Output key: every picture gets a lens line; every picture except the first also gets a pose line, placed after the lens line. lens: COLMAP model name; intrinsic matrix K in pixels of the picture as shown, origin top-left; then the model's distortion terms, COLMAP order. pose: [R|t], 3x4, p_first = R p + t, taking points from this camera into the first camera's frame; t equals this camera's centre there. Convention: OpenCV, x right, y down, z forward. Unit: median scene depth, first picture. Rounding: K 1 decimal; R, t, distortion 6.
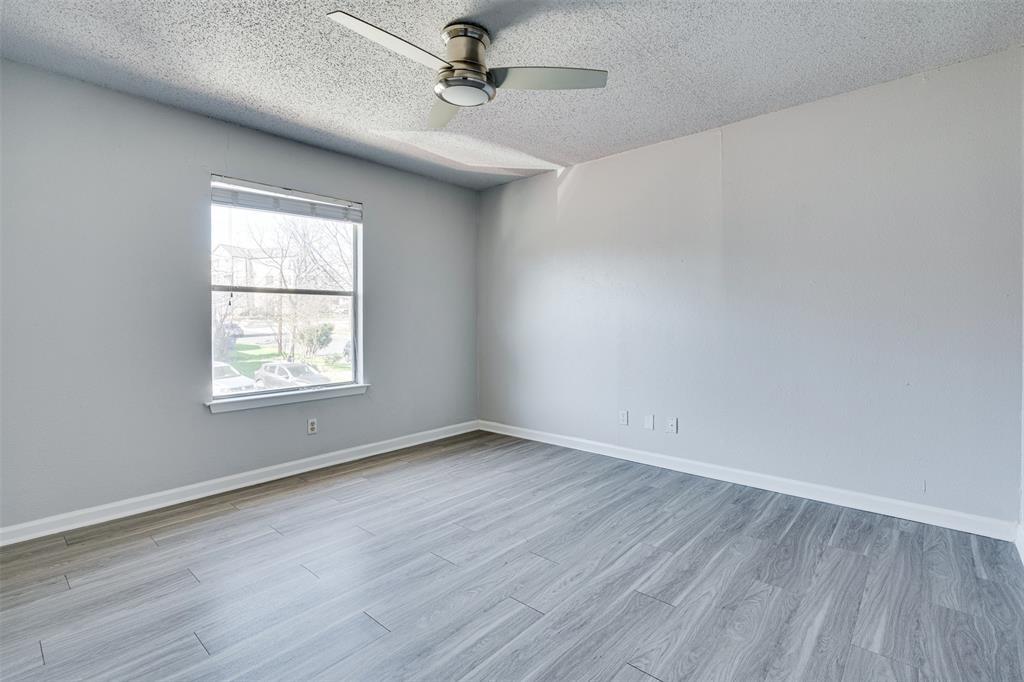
lens RADIAL K [[468.8, 0, 509.1], [0, 468.8, 331.8], [0, 0, 1]] dist [-0.003029, 0.001587]
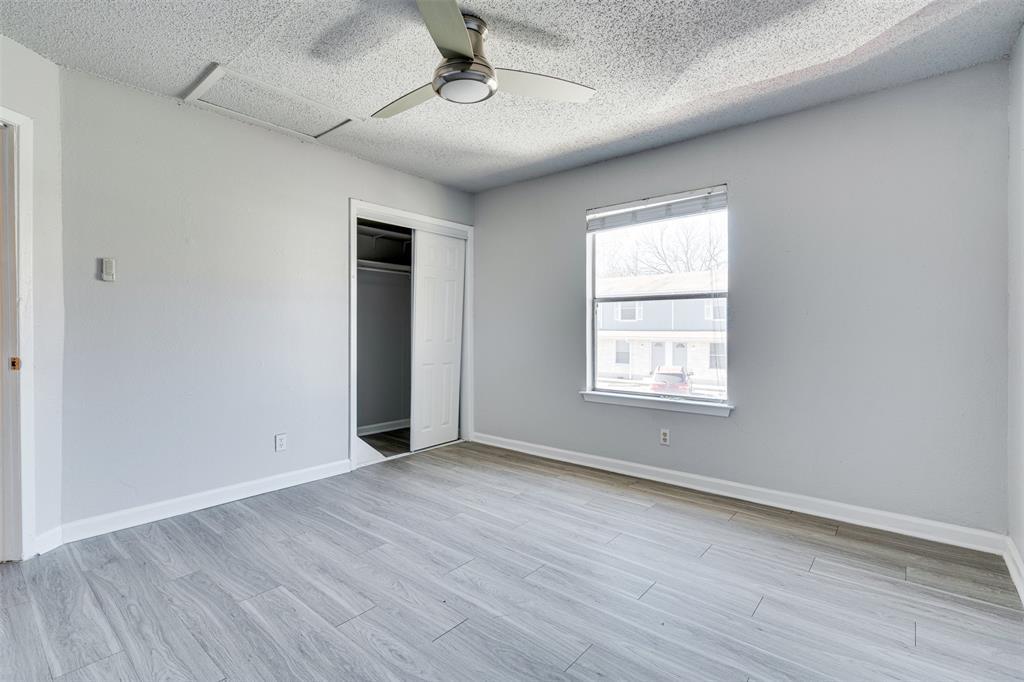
lens RADIAL K [[468.8, 0, 517.9], [0, 468.8, 332.9], [0, 0, 1]] dist [-0.003029, 0.001587]
pose [[0.043319, 0.015203, -0.998946, 0.570587], [-0.024707, 0.999595, 0.014142, -0.019489], [0.998756, 0.024068, 0.043677, 0.710295]]
